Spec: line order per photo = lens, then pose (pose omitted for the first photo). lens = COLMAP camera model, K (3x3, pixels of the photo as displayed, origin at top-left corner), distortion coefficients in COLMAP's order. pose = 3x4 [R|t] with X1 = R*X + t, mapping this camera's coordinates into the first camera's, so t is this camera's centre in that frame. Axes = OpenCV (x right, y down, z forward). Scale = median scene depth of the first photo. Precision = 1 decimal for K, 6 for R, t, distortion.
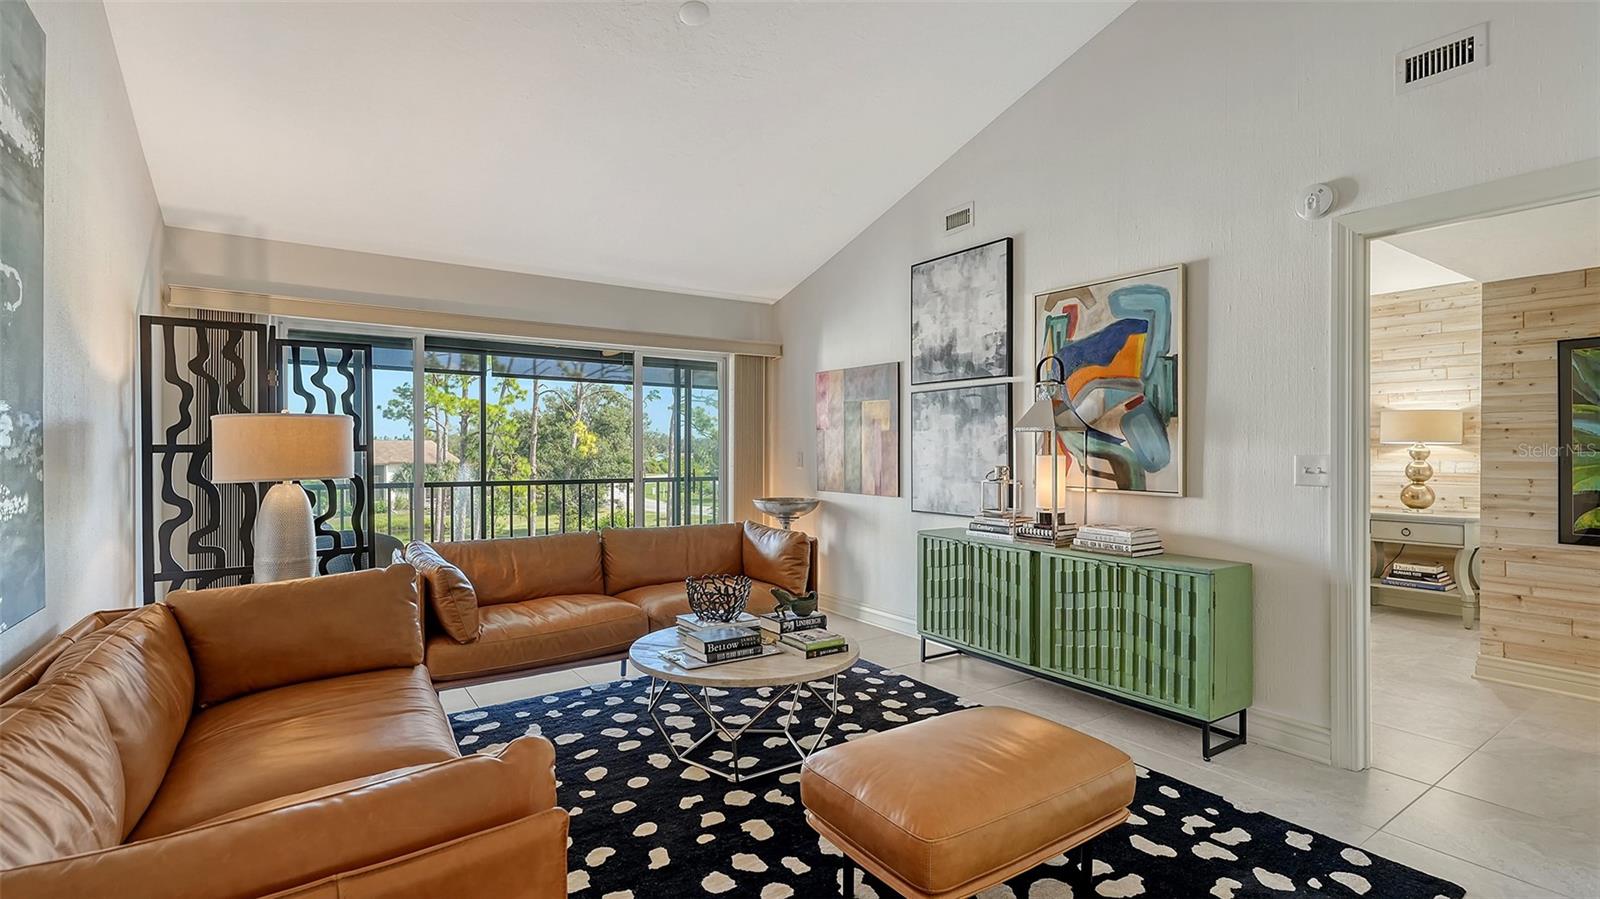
lens RADIAL K [[713.0, 0, 762.8], [0, 713.0, 446.9], [0, 0, 1]] dist [-0.000472, 0.000121]
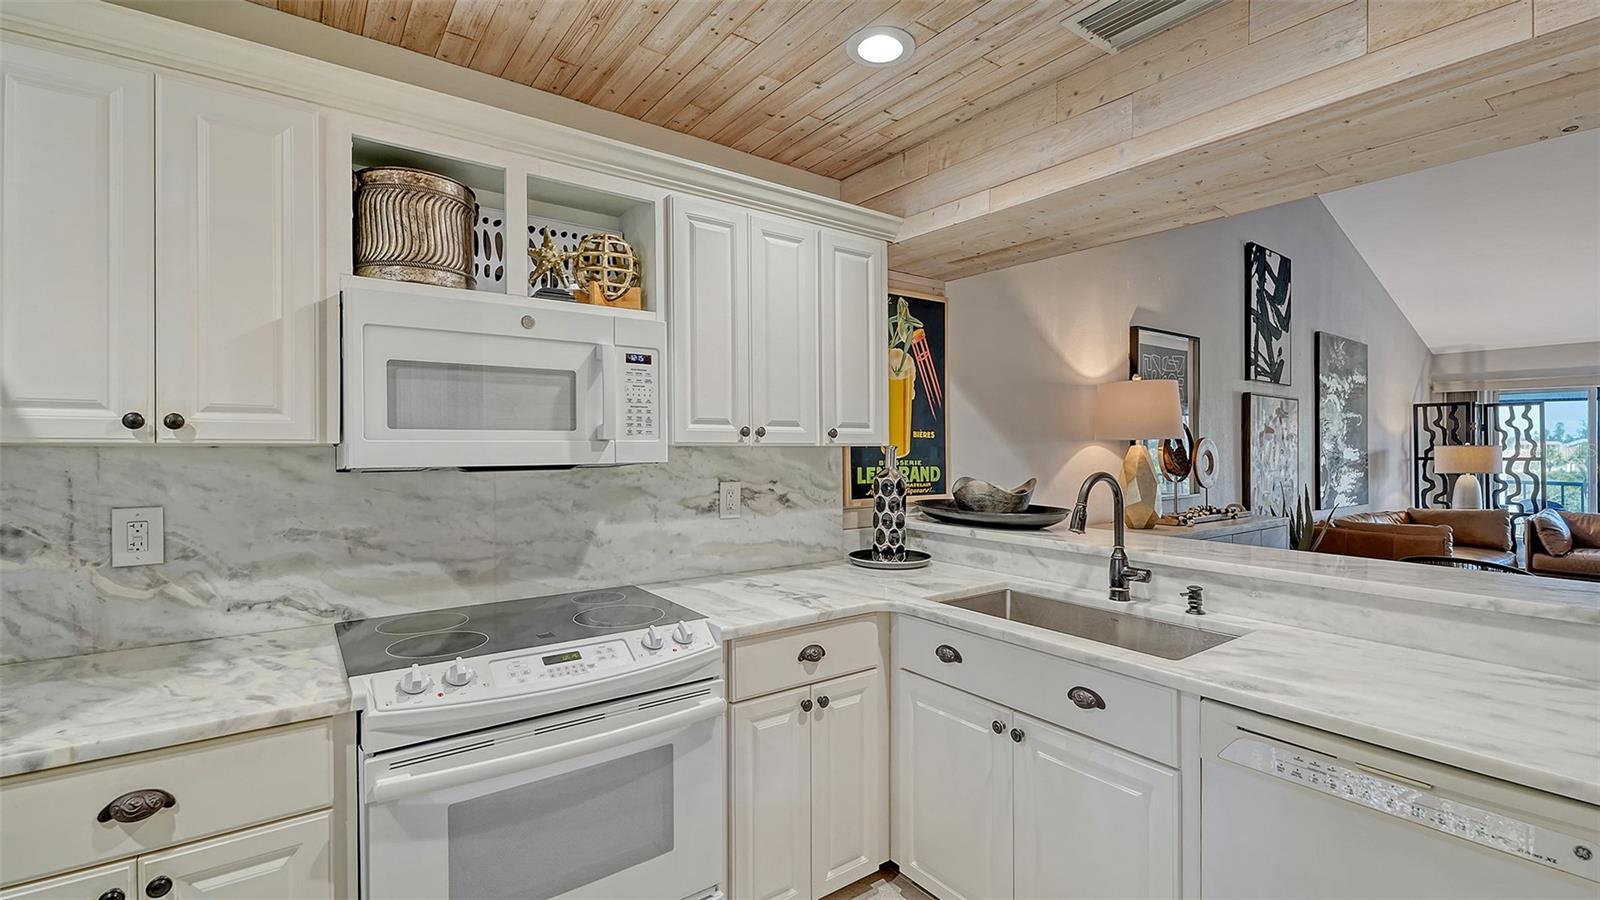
lens RADIAL K [[703.3, 0, 800.0], [0, 703.3, 450.0], [0, 0, 1]] dist [0.001573, -0.000630]
pose [[0.056867, 0.006318, -0.998362, 1.381025], [-0.000625, 0.999980, 0.006293, -0.039001], [0.998382, 0.000266, 0.056870, -1.205379]]
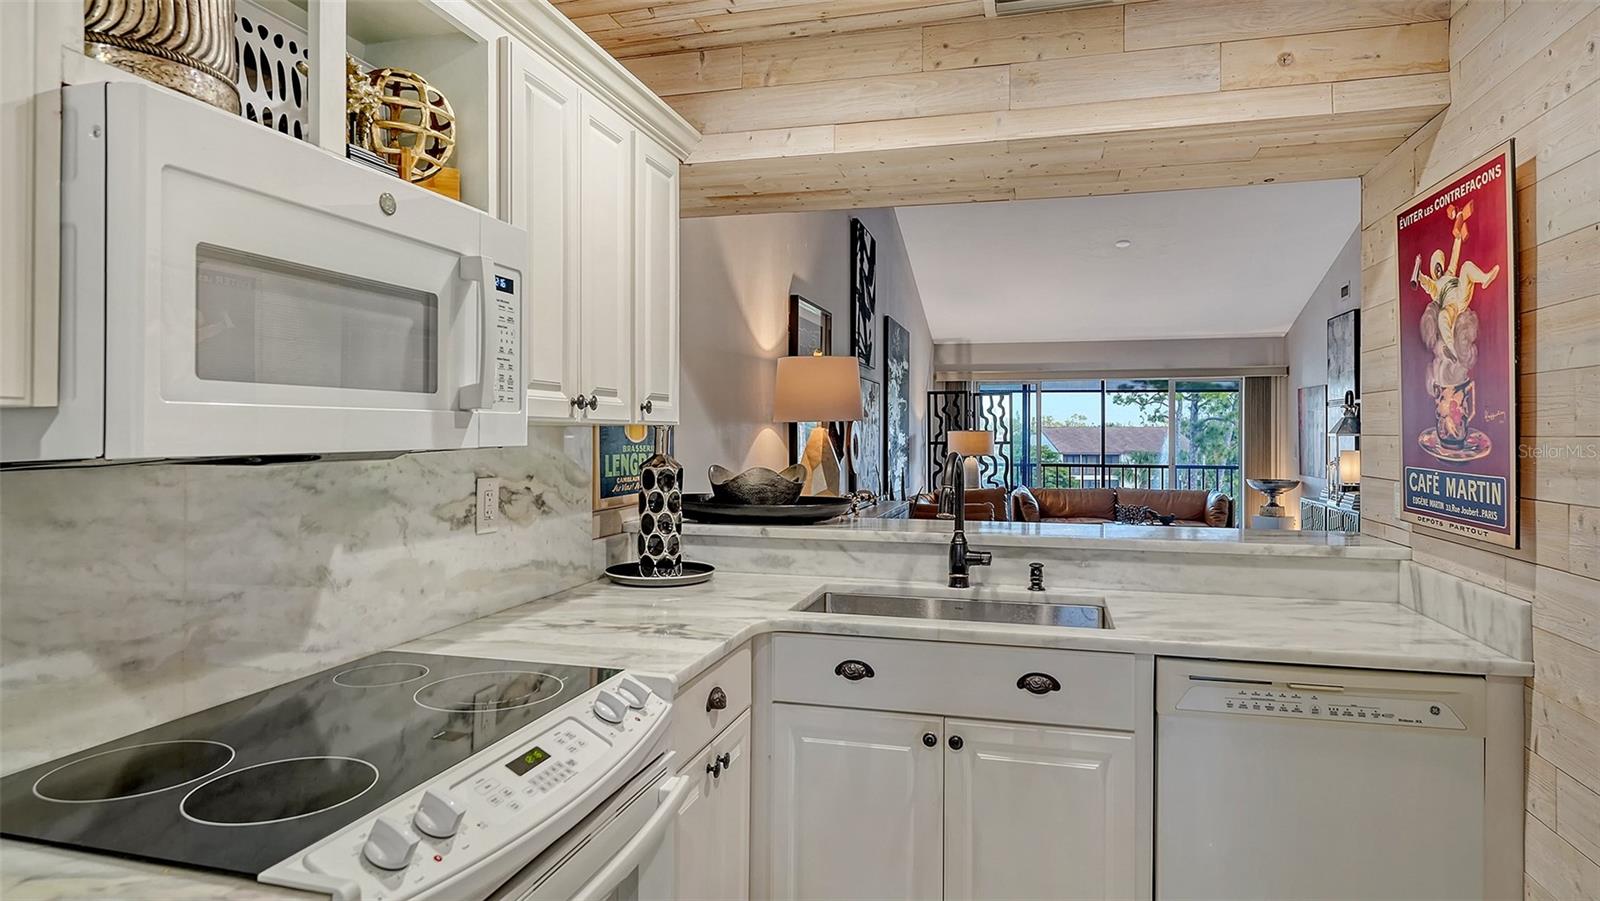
lens RADIAL K [[916.4, 0, 799.5], [0, 916.4, 429.0], [0, 0, 1]] dist [0.000302, -0.000253]
pose [[0.664075, -0.004352, -0.747653, 1.261393], [0.000996, 0.999987, -0.004935, -0.031601], [0.747665, 0.002533, 0.664071, -1.502032]]
